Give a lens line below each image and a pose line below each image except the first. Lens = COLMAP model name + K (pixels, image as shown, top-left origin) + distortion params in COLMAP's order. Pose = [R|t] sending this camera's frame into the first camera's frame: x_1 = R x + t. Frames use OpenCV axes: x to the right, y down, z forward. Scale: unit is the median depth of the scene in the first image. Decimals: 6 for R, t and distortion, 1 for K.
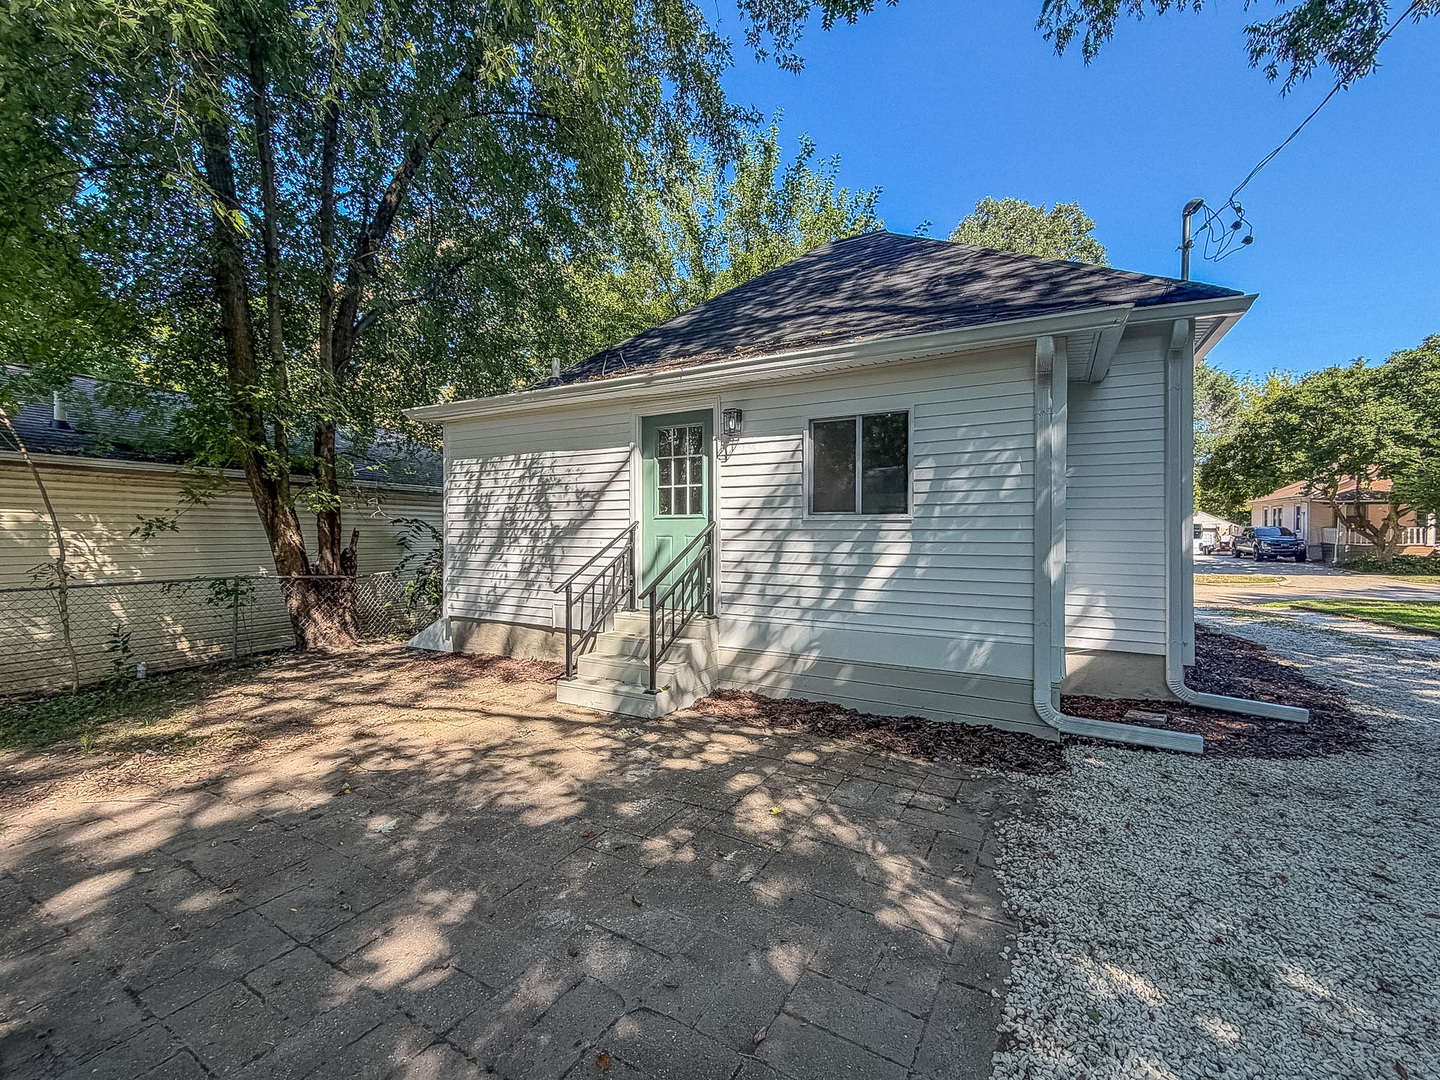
lens RADIAL K [[605.9, 0, 711.5], [0, 605.9, 545.6], [0, 0, 1]] dist [0.001718, 0.000061]
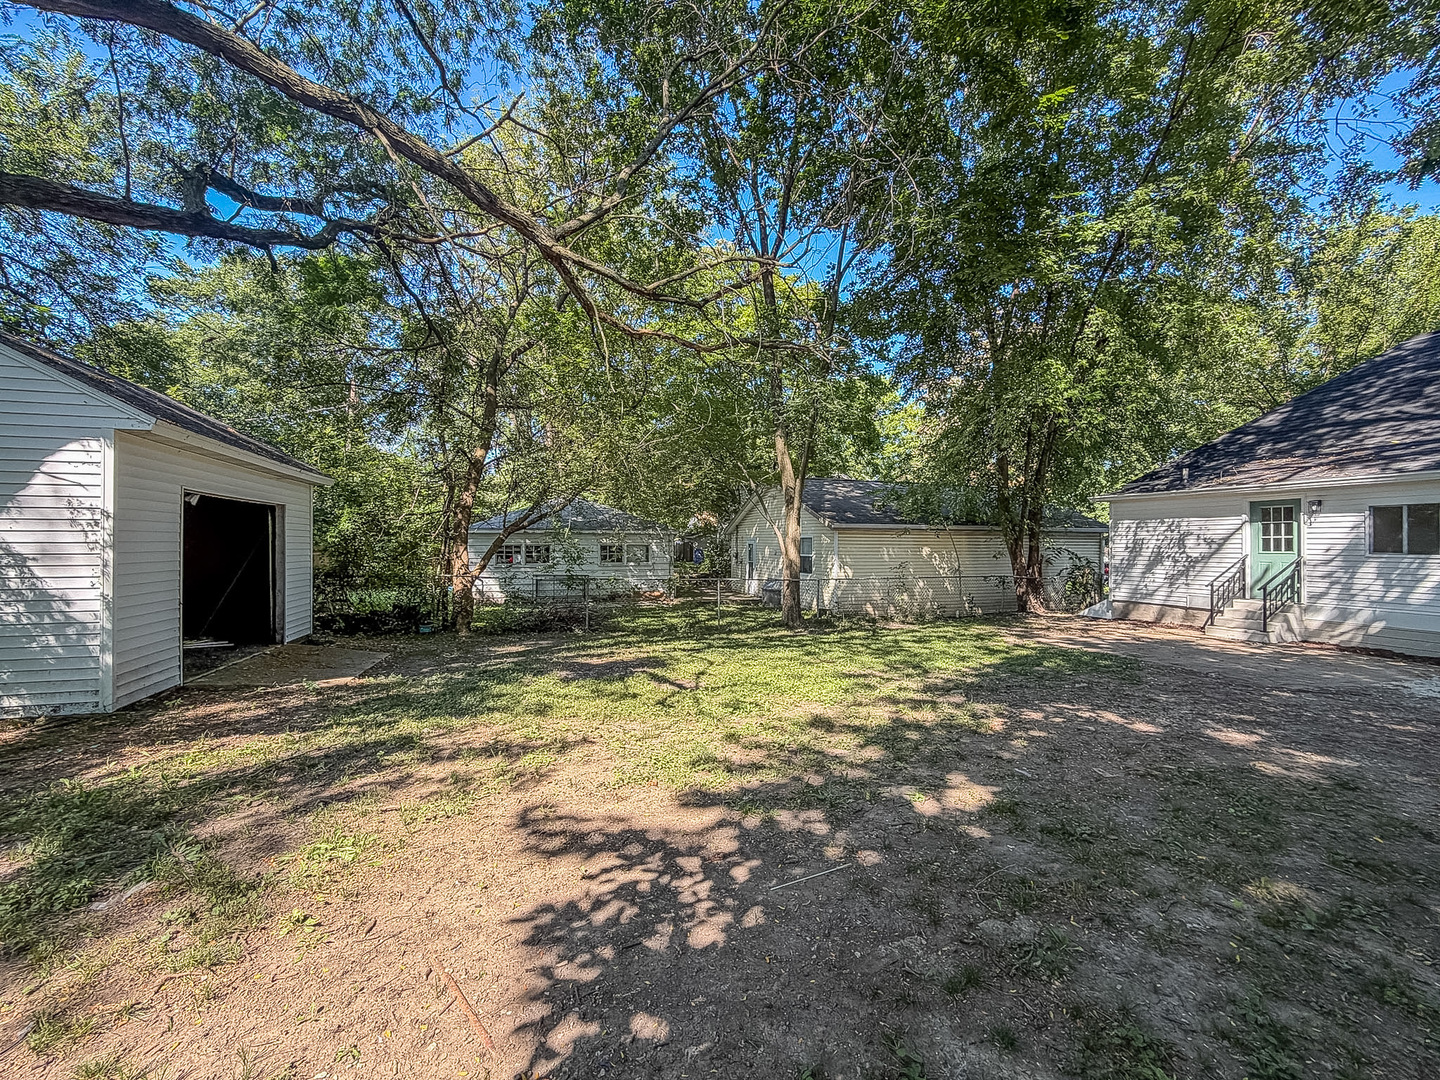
lens RADIAL K [[598.6, 0, 690.1], [0, 598.6, 541.2], [0, 0, 1]] dist [0.001188, 0.000217]
pose [[0.693584, -0.014371, -0.720233, 0.030219], [0.004363, 0.999866, -0.015748, -0.066838], [0.720363, 0.007780, 0.693554, -1.863786]]
